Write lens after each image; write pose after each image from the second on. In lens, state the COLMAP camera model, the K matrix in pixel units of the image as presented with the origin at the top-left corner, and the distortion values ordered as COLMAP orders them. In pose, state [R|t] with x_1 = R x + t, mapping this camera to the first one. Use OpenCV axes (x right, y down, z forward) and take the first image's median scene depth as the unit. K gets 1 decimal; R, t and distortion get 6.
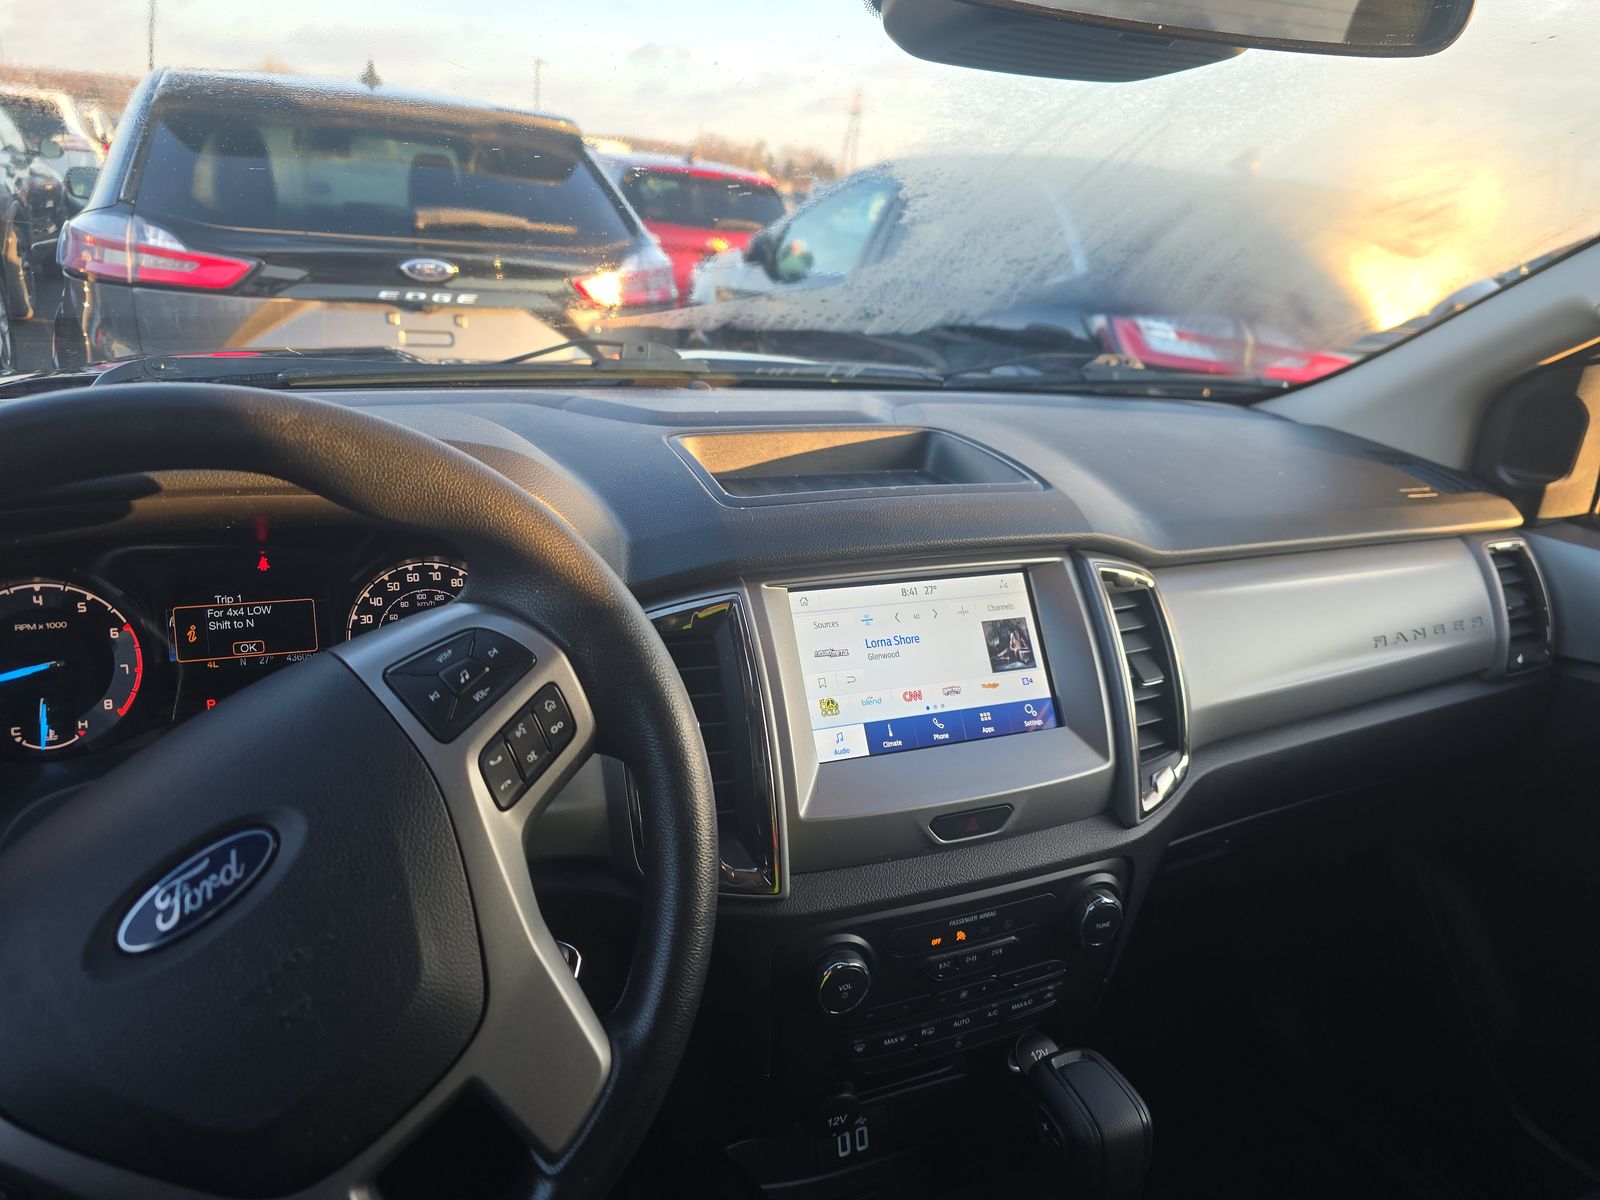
lens RADIAL K [[1067.8, 0, 797.9], [0, 1067.8, 622.4], [0, 0, 1]] dist [0.125017, -0.092433]
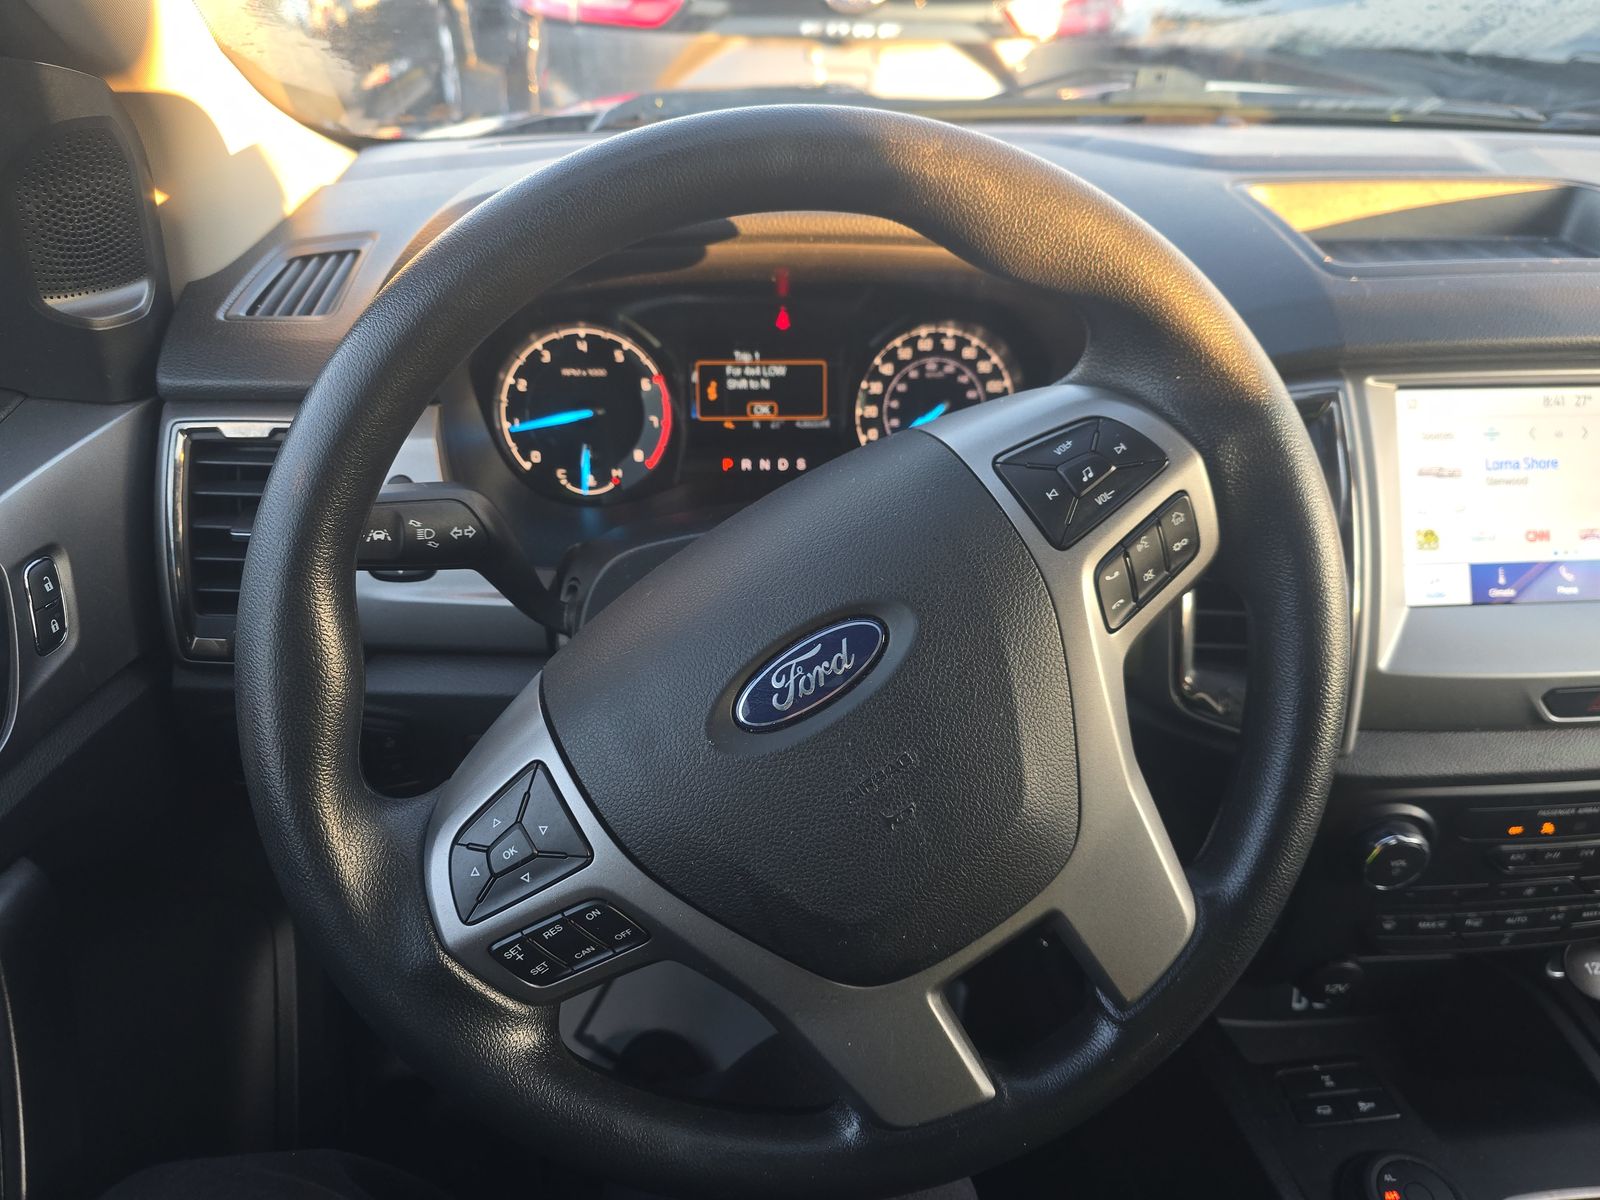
lens RADIAL K [[1068.0, 0, 800.0], [0, 1068.0, 600.0], [0, 0, 1]] dist [0.048130, -0.039309]
pose [[0.956833, 0.127061, -0.261391, -0.206014], [-0.075744, 0.977311, 0.197803, -0.001995], [0.280594, -0.169466, 0.944748, 0.086867]]
